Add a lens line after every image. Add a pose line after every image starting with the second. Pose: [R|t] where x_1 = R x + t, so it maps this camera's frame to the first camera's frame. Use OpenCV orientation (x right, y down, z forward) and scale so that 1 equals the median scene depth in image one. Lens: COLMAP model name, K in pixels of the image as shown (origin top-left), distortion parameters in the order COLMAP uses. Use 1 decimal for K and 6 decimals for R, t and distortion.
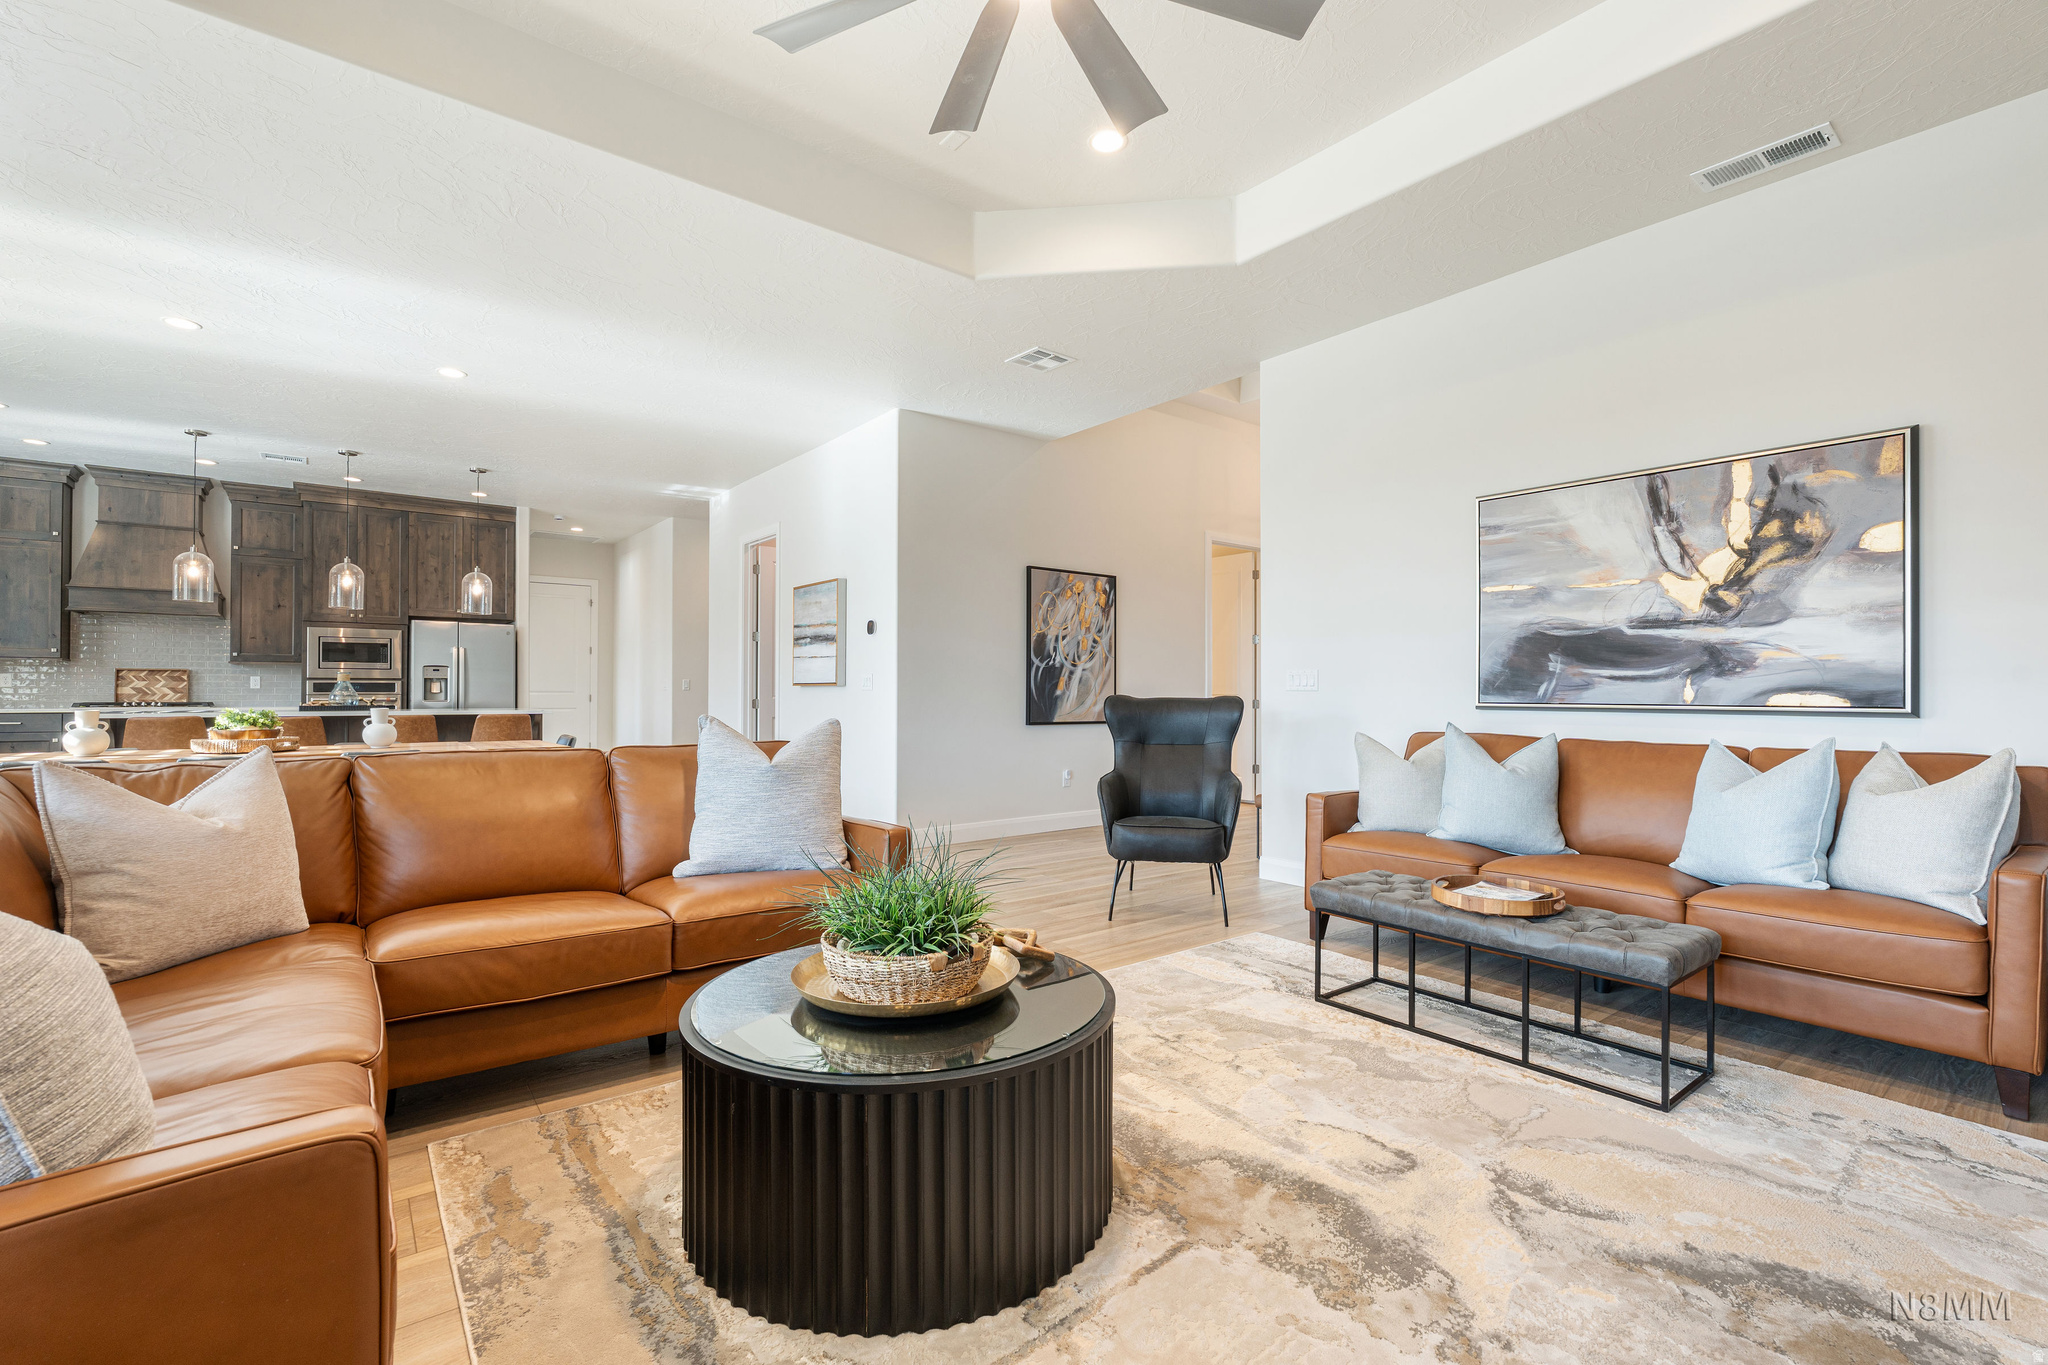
lens RADIAL K [[905.0, 0, 1032.5], [0, 905.0, 684.6], [0, 0, 1]] dist [-0.009162, 0.000200]
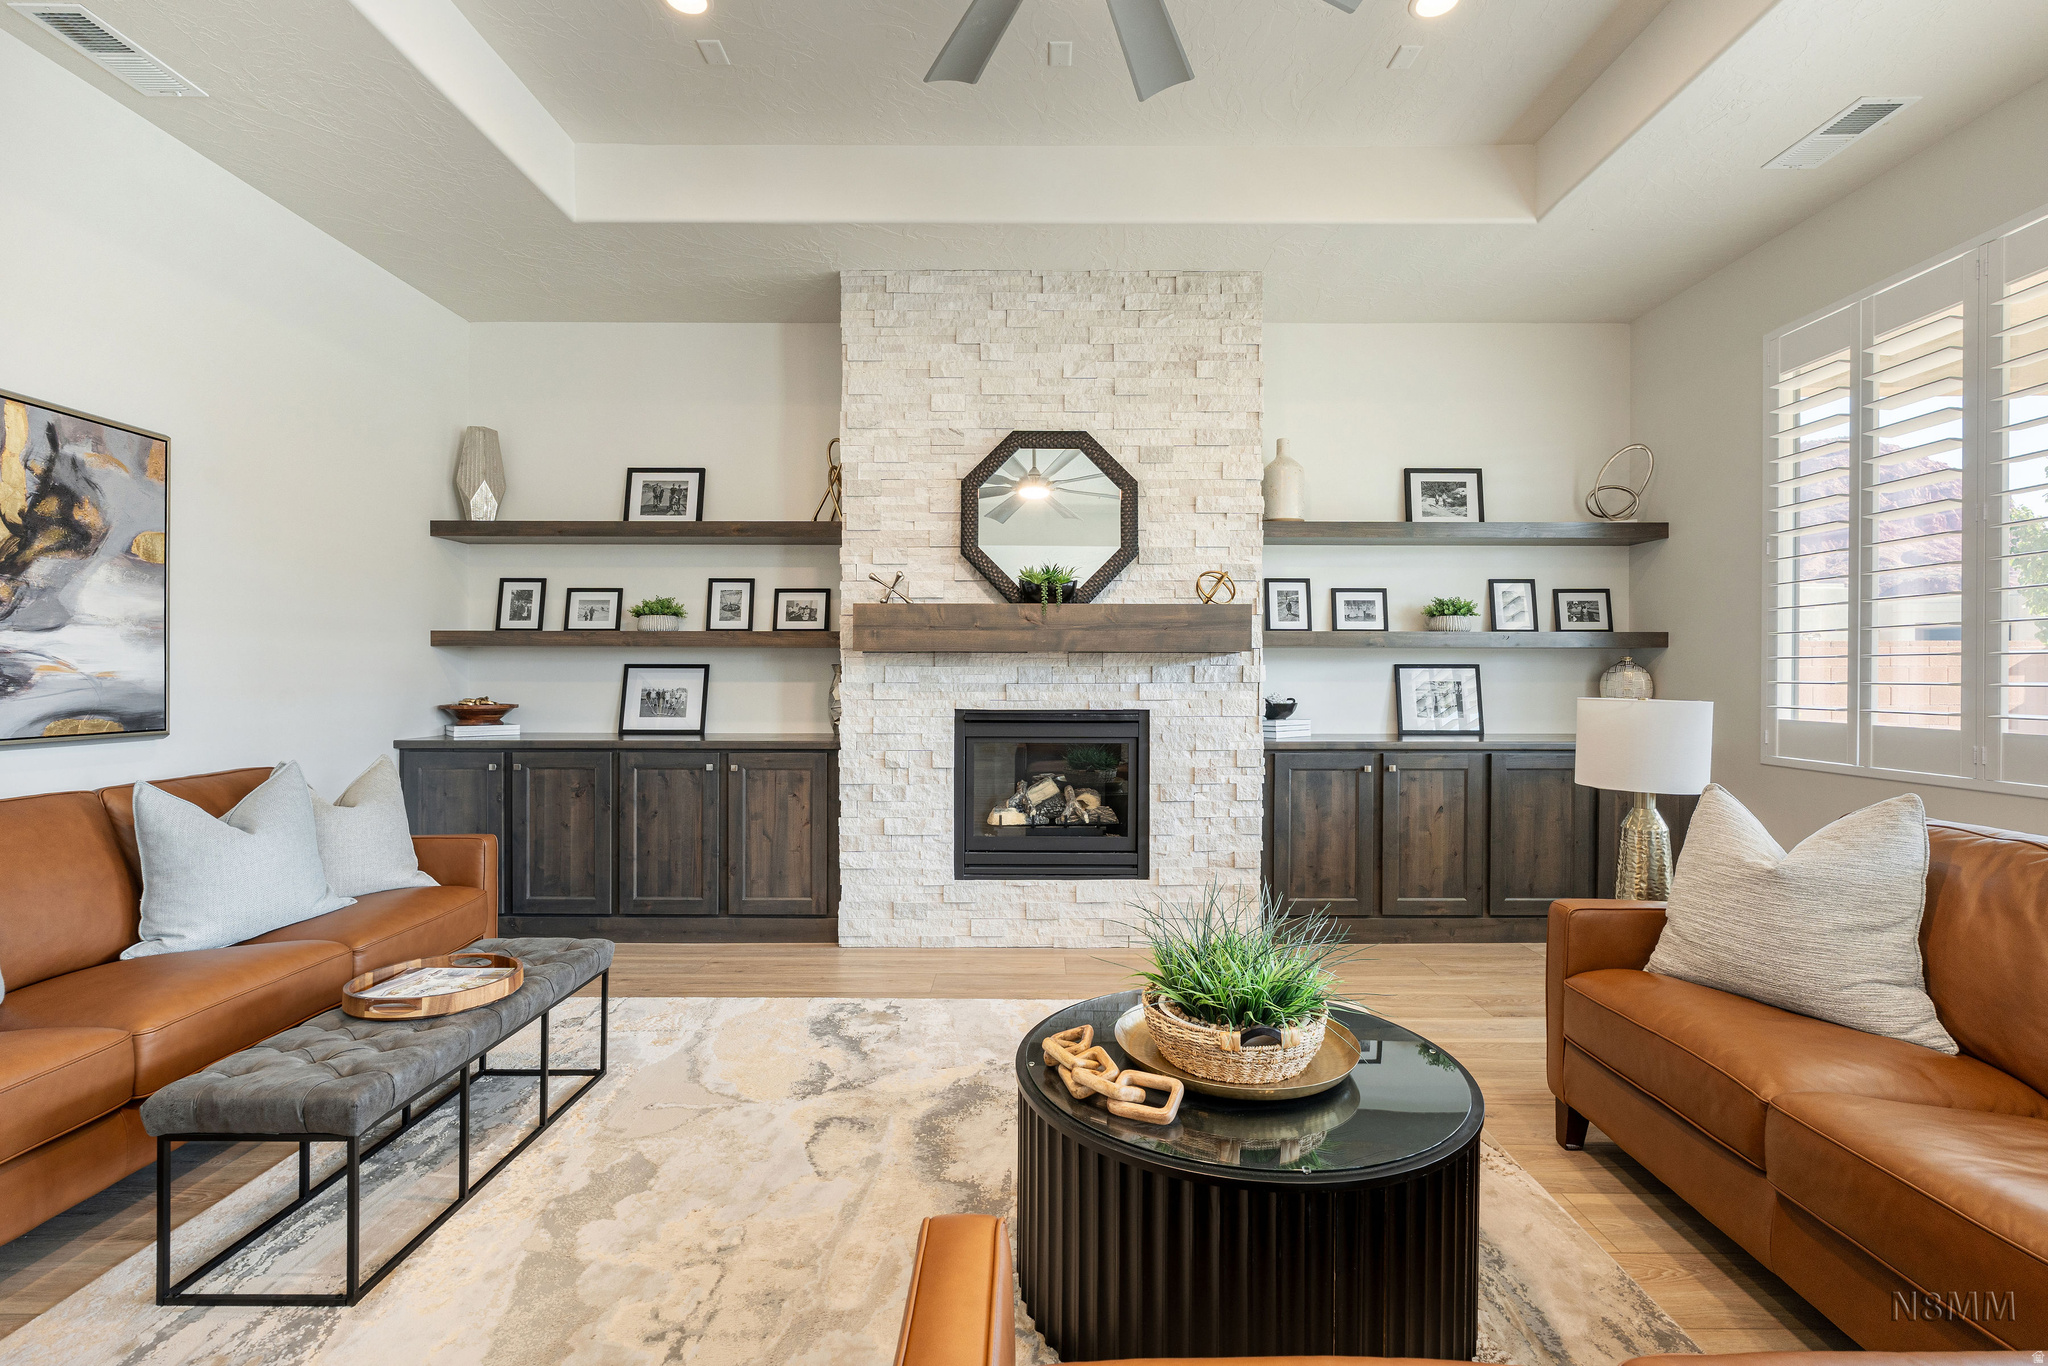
lens RADIAL K [[927.2, 0, 1024.0], [0, 927.2, 683.0], [0, 0, 1]] dist [-0.007961, 0.000460]
pose [[-0.784980, -0.007564, 0.619475, -0.323378], [-0.008644, 0.999962, 0.001256, -0.029741], [-0.619461, -0.004369, -0.785015, 1.098005]]
